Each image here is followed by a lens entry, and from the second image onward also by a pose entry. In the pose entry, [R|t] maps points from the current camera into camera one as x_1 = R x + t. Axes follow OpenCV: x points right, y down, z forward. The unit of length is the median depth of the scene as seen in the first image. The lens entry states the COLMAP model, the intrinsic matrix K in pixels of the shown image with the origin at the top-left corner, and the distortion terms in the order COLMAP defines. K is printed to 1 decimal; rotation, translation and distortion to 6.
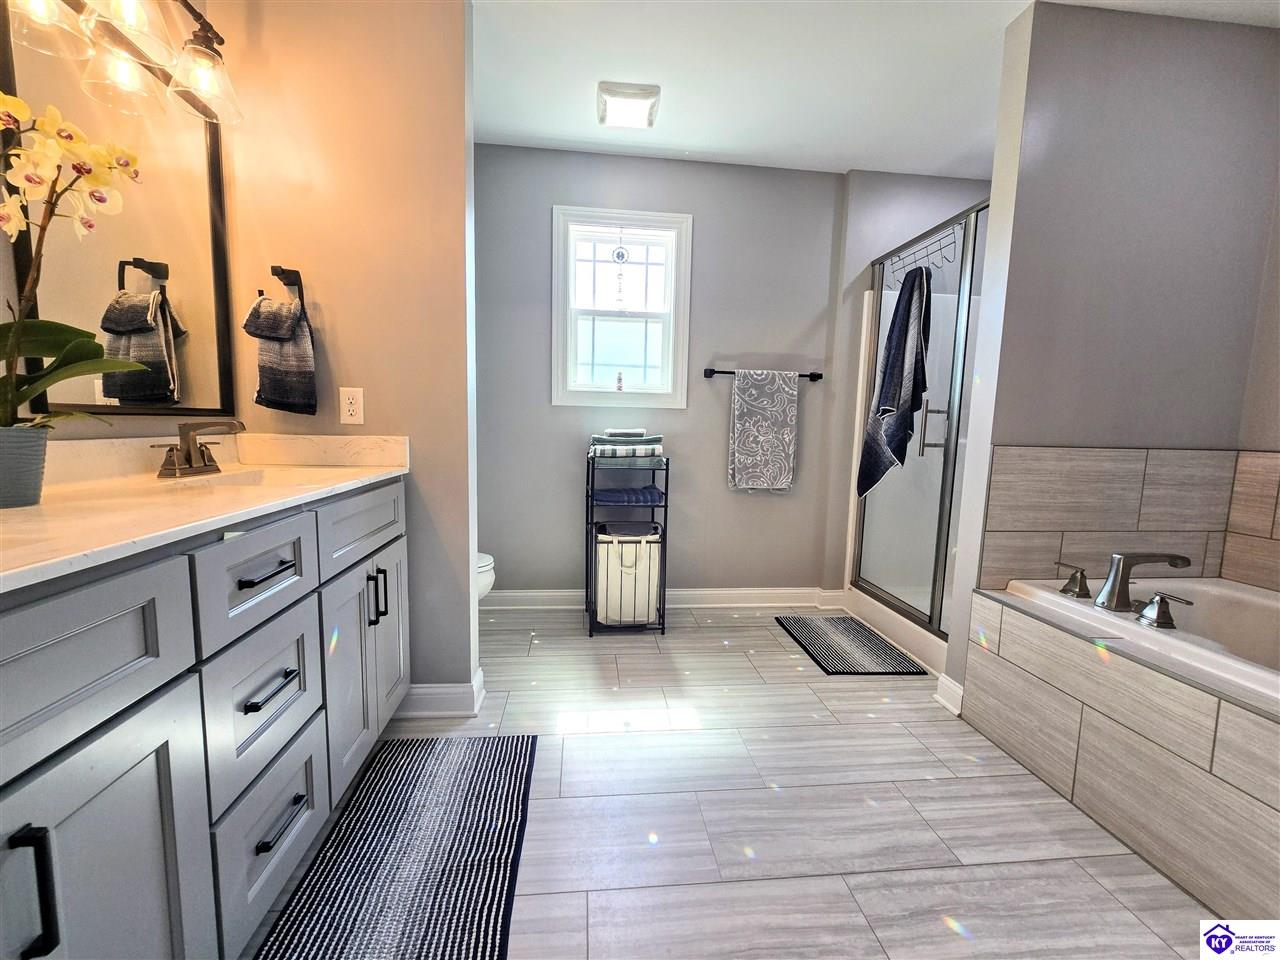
lens RADIAL K [[530.5, 0, 636.7], [0, 530.5, 479.6], [0, 0, 1]] dist [-0.003268, 0.000990]
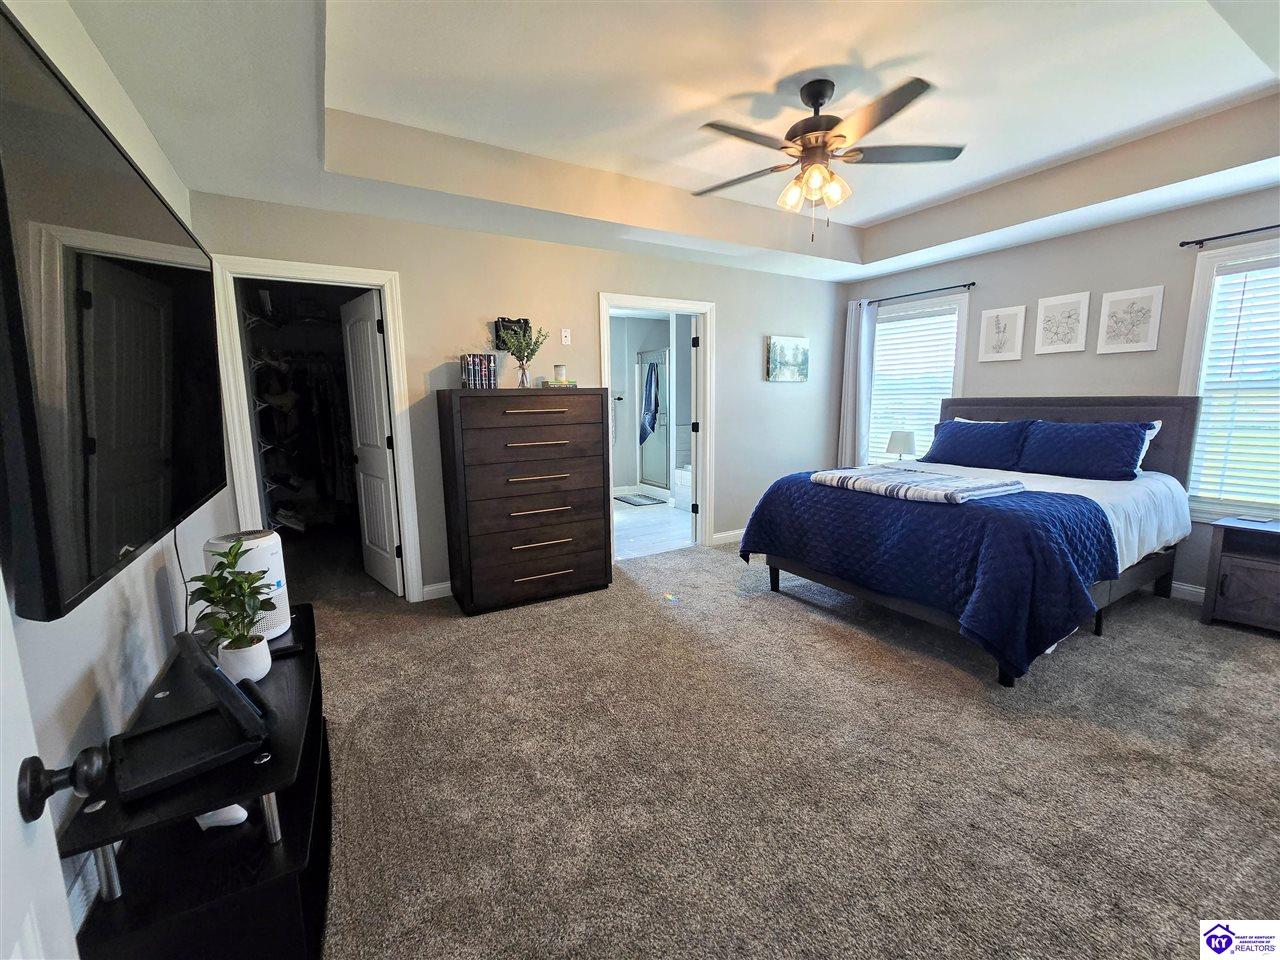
lens RADIAL K [[530.5, 0, 640.0], [0, 530.5, 480.4], [0, 0, 1]] dist [-0.003268, 0.000990]
pose [[0.911261, -0.091985, 0.401425, -0.714408], [0.077236, 0.995613, 0.052811, 0.068955], [-0.404521, -0.017120, 0.914368, -1.538184]]
